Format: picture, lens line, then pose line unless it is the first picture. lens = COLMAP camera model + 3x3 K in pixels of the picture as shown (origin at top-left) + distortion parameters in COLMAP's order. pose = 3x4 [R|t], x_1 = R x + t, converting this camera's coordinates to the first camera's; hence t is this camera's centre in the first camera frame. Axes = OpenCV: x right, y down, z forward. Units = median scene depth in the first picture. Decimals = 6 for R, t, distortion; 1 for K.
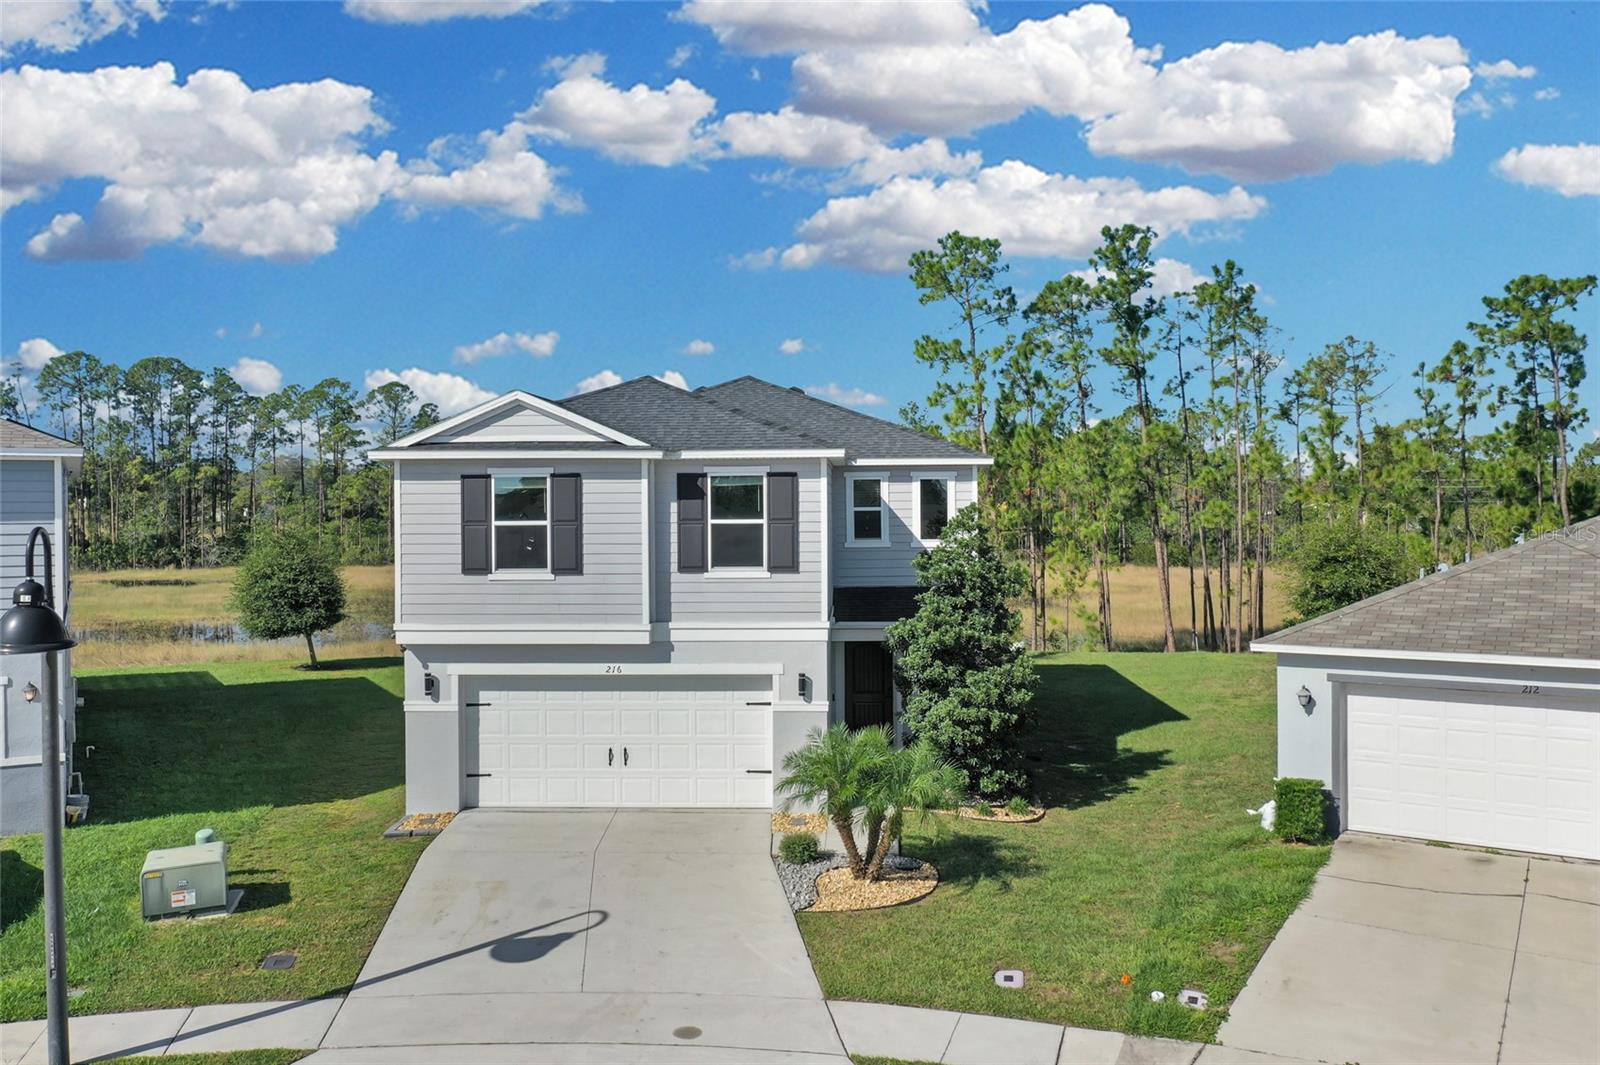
lens RADIAL K [[1263.1, 0, 800.0], [0, 1263.1, 532.5], [0, 0, 1]] dist [-0.005477, -0.001656]
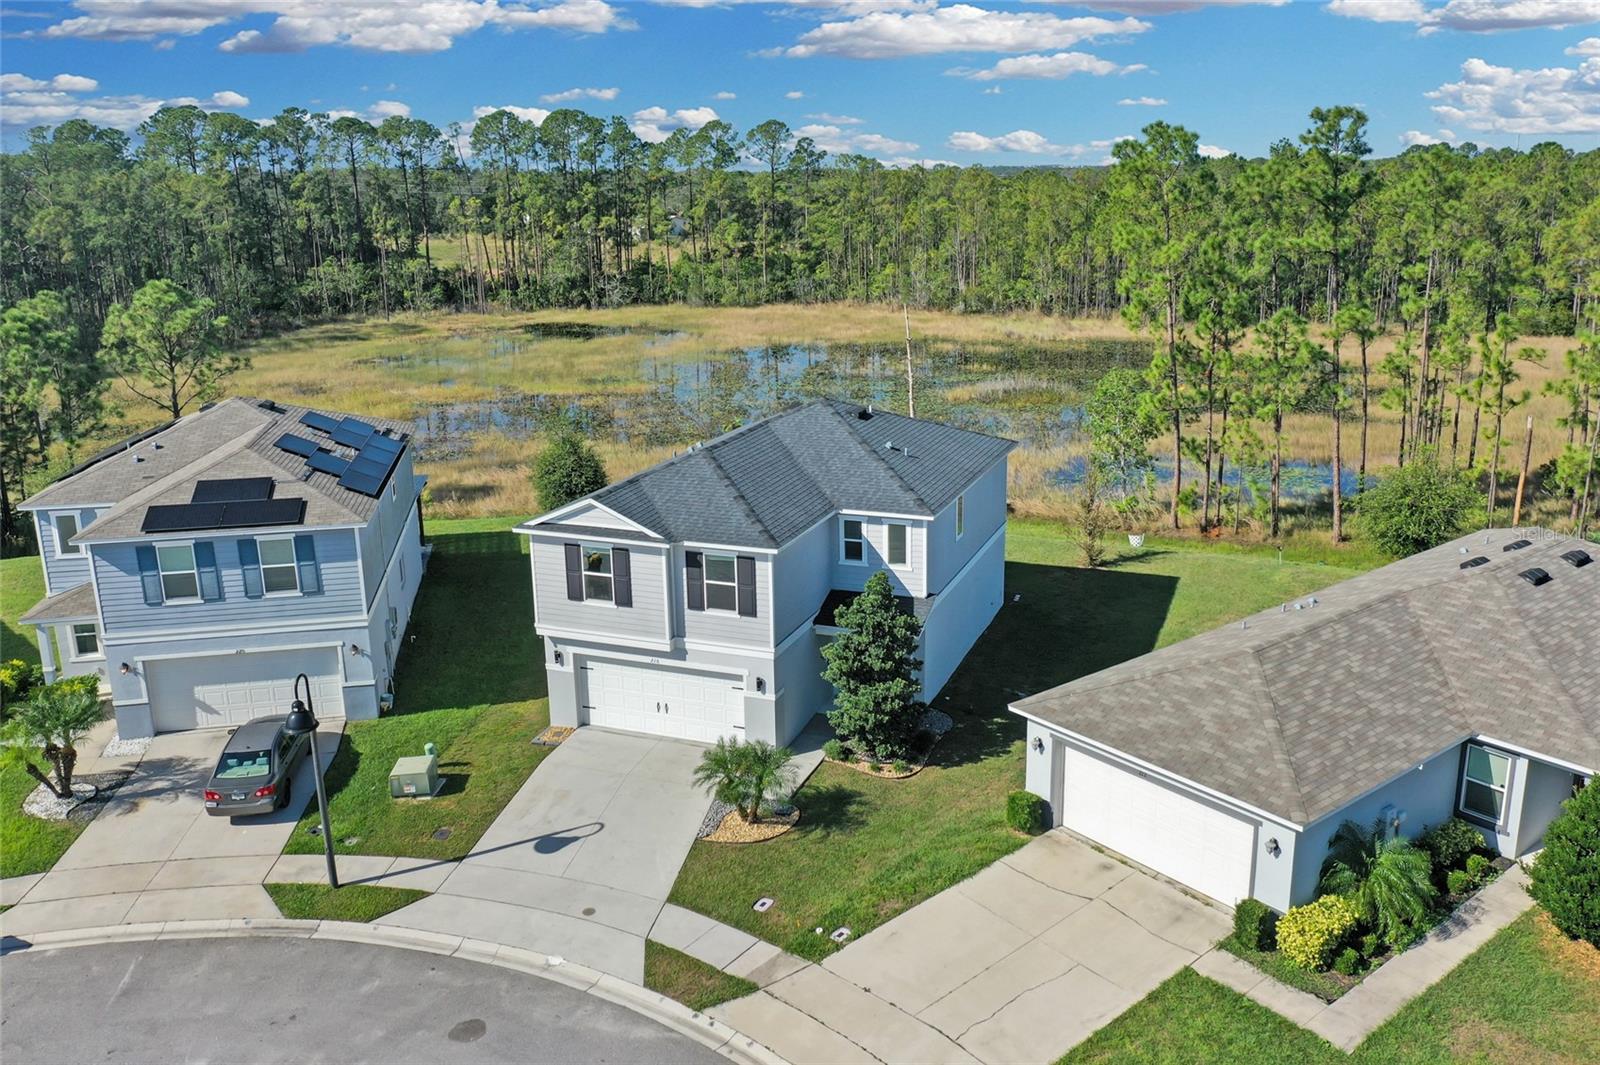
lens RADIAL K [[1283.4, 0, 801.4], [0, 1283.4, 551.6], [0, 0, 1]] dist [-0.007969, -0.006293]
pose [[0.945878, 0.080816, -0.314298, 0.554621], [0.005451, 0.964403, 0.264381, -0.475891], [0.324476, -0.251785, 0.911767, -0.436124]]
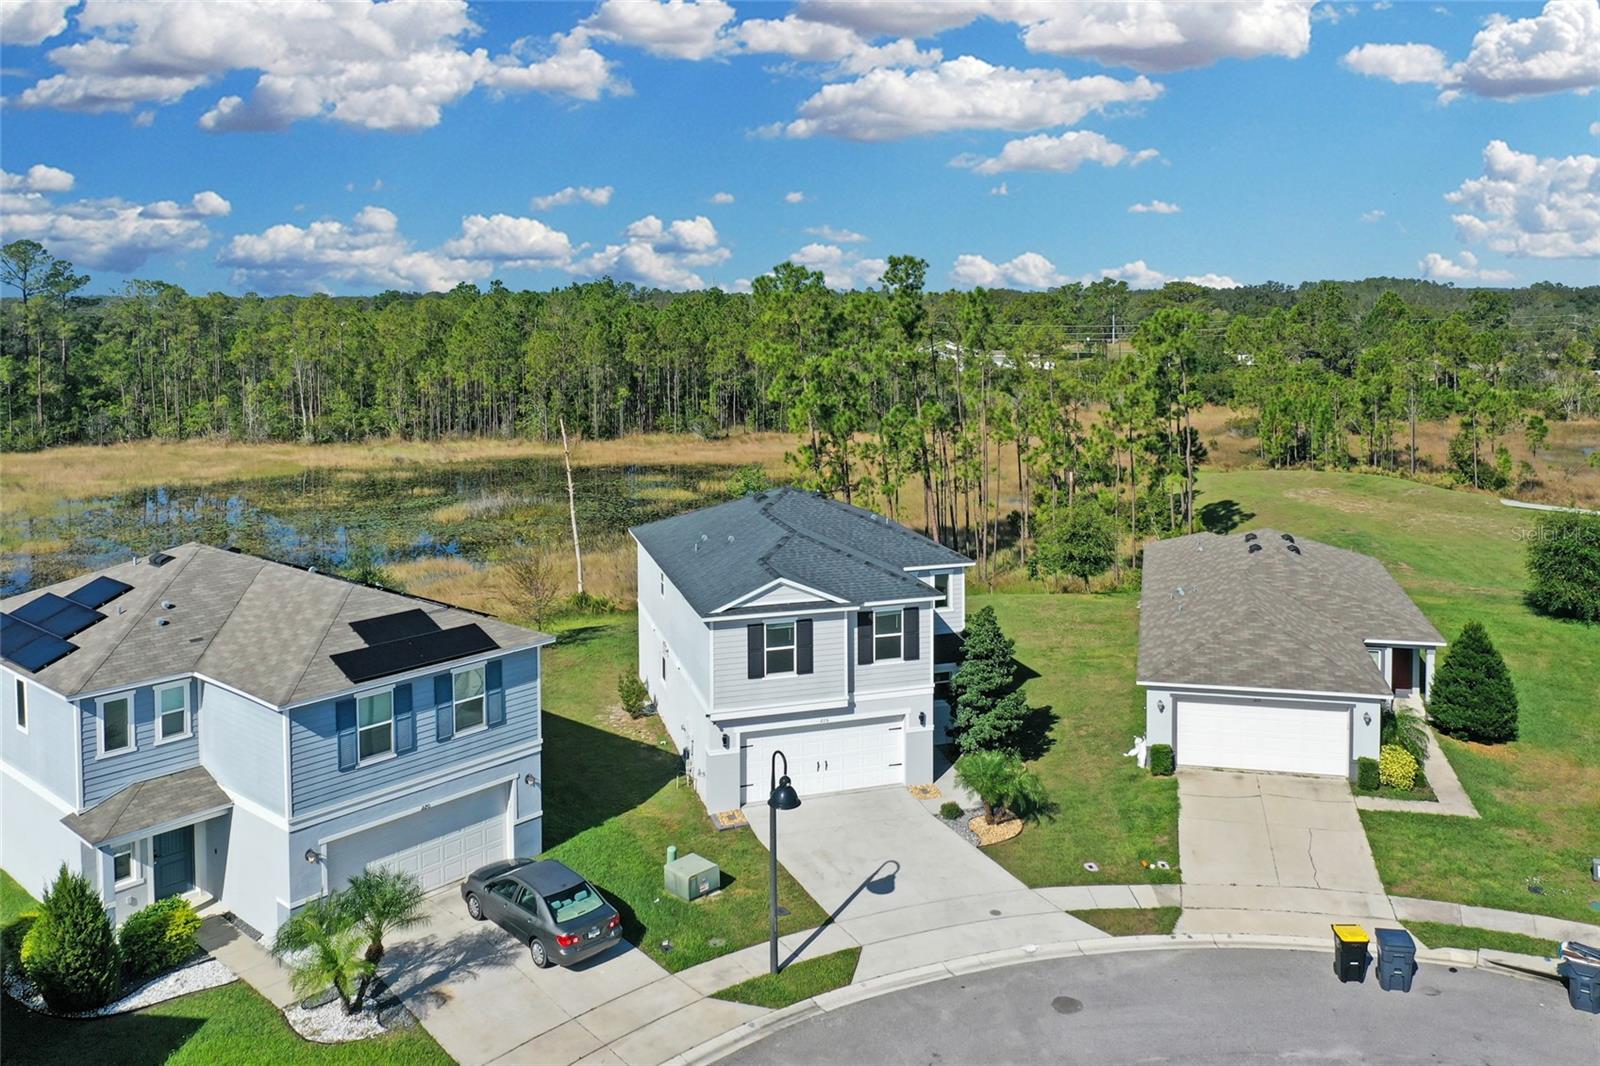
lens RADIAL K [[1296.5, 0, 862.8], [0, 1296.5, 370.1], [0, 0, 1]] dist [-0.003211, -0.005491]
pose [[0.935117, -0.018411, 0.353861, -0.758208], [0.006680, 0.999388, 0.034343, -0.467788], [-0.354277, -0.029751, 0.934667, -0.769436]]
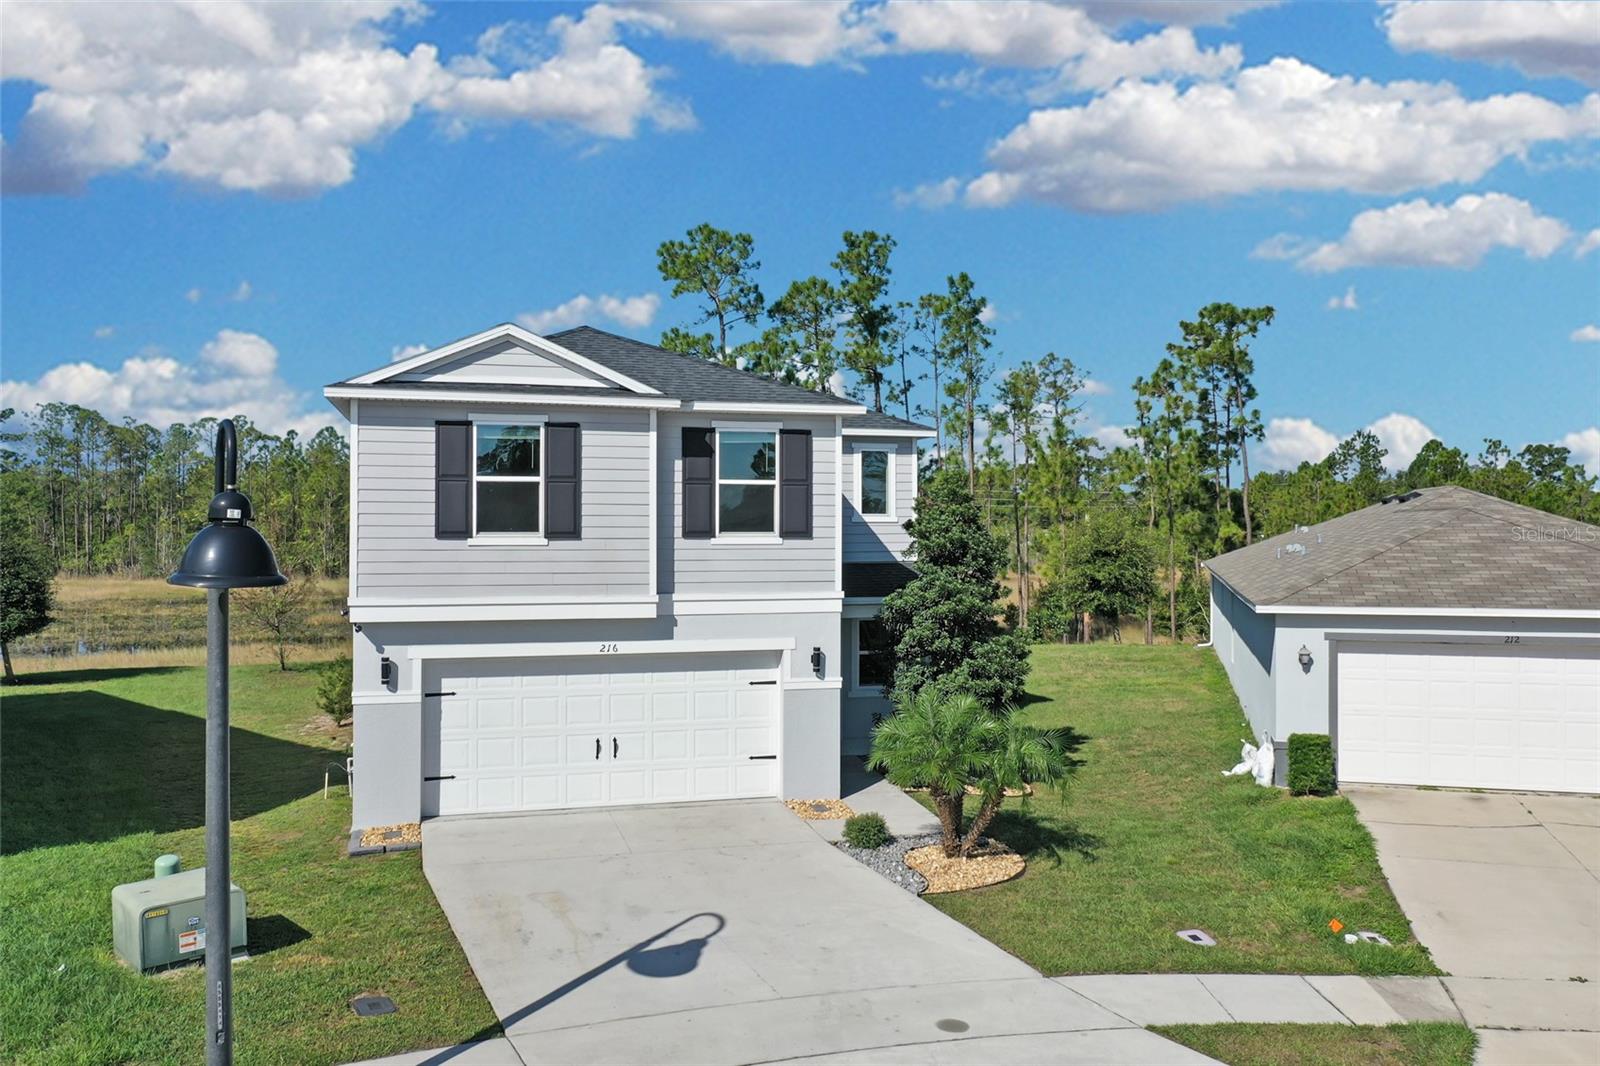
lens RADIAL K [[1273.1, 0, 800.0], [0, 1273.1, 533.0], [0, 0, 1]] dist [-0.010461, -0.002577]
pose [[0.951043, 0.006623, 0.308986, -0.297566], [-0.002021, 0.999882, -0.015213, 0.041805], [-0.309050, 0.013843, 0.950945, 0.116872]]
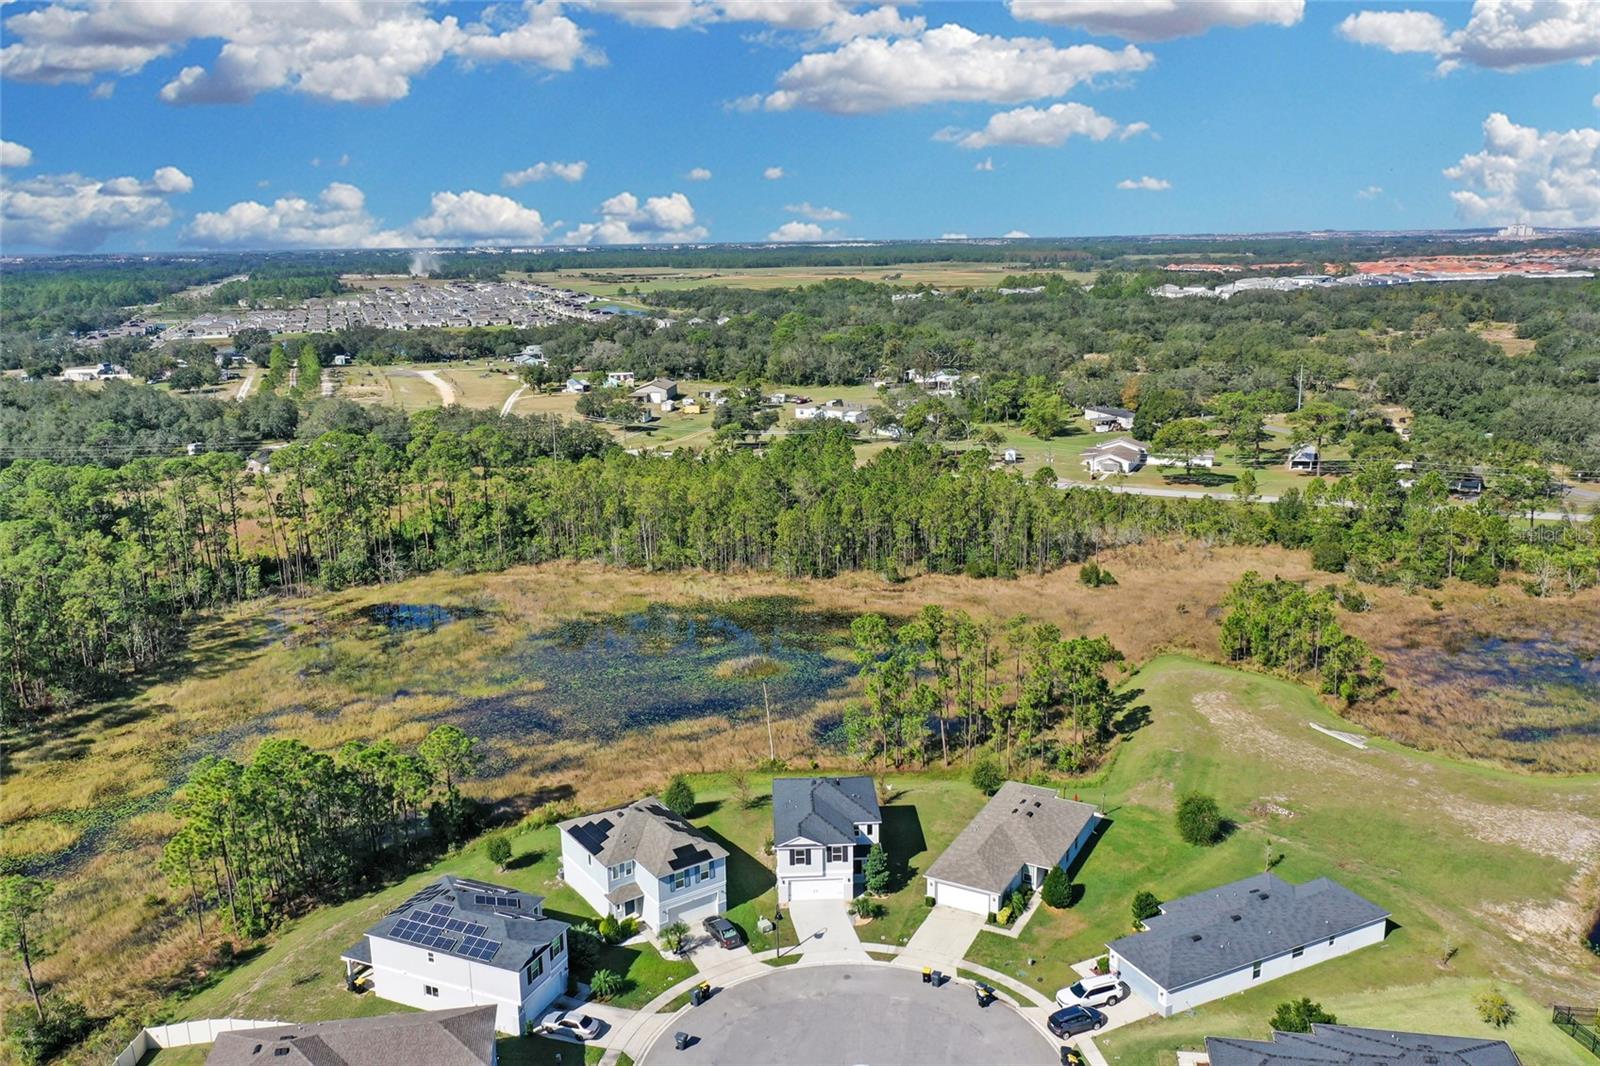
lens RADIAL K [[1263.1, 0, 800.0], [0, 1263.1, 533.0], [0, 0, 1]] dist [-0.005477, -0.001656]
pose [[0.996436, -0.029176, 0.079142, -0.630708], [0.011872, 0.977443, 0.210865, -2.653288], [-0.083509, -0.209174, 0.974306, -4.281183]]
